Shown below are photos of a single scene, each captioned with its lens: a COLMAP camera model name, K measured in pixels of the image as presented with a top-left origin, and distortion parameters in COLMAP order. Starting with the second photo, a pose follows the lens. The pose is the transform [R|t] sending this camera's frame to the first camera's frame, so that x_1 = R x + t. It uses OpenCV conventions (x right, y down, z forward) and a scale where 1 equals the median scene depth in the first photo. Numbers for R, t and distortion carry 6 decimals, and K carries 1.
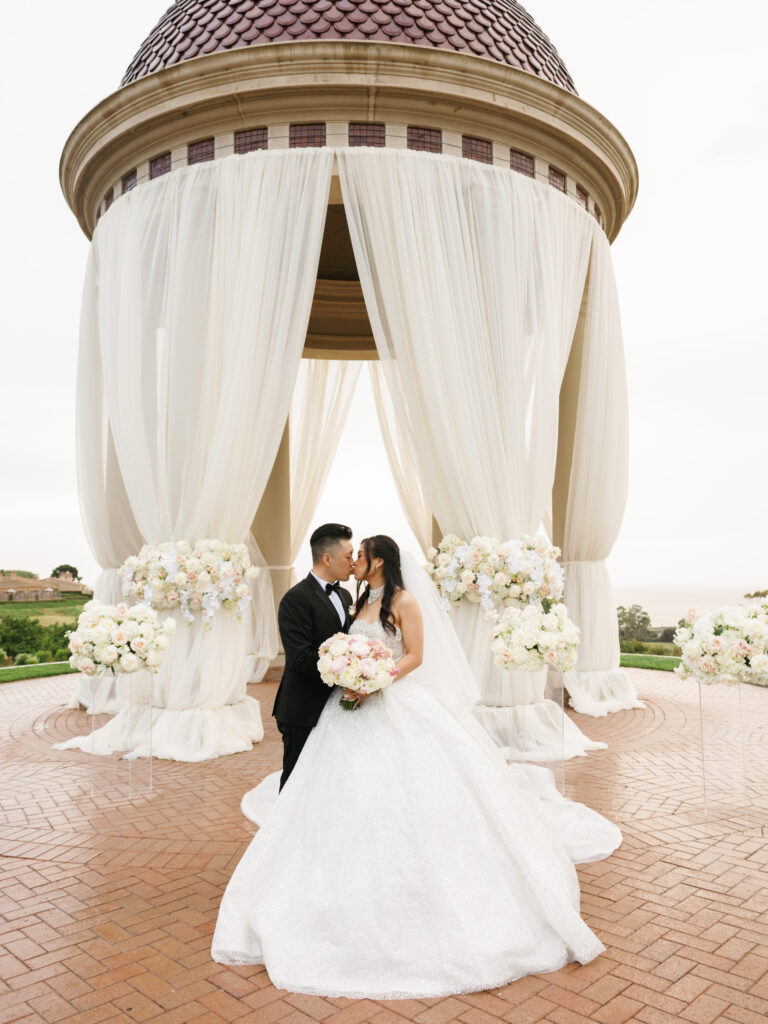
lens RADIAL K [[830.8, 0, 344.6], [0, 830.8, 515.3], [0, 0, 1]] dist [0.000481, -0.045039]
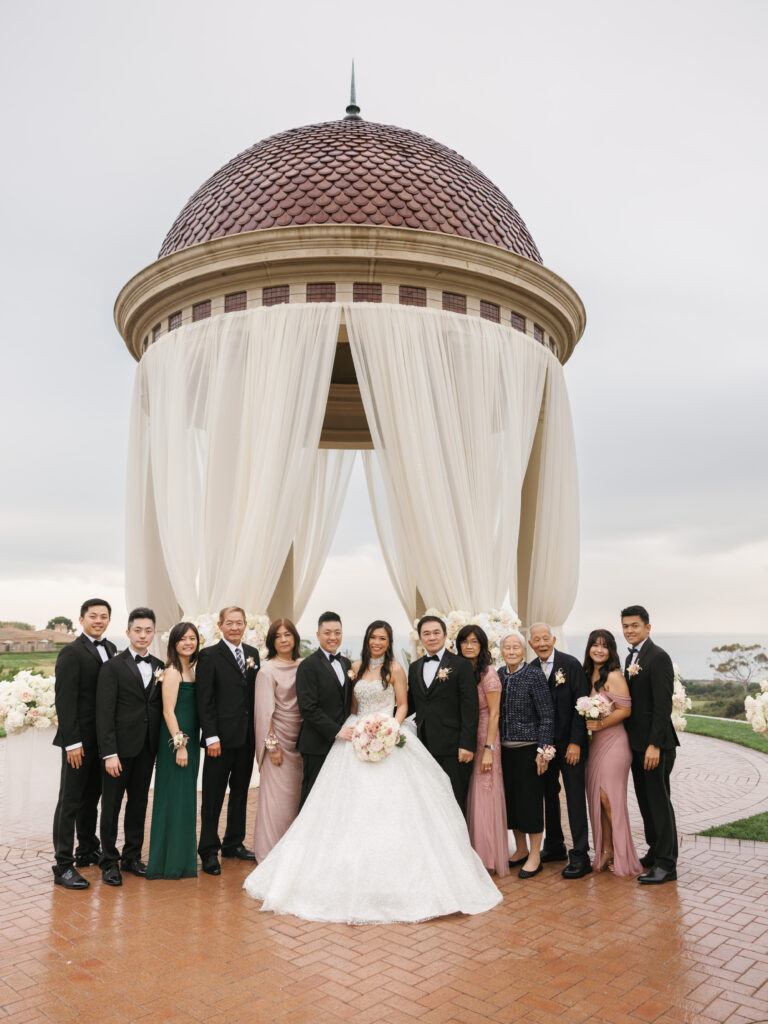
lens RADIAL K [[830.8, 0, 344.6], [0, 830.8, 515.3], [0, 0, 1]] dist [0.000481, -0.045039]
pose [[0.999657, 0.009660, 0.024334, -0.034966], [-0.008220, 0.998247, -0.058619, -0.042364], [-0.024857, 0.058399, 0.997984, -0.242565]]
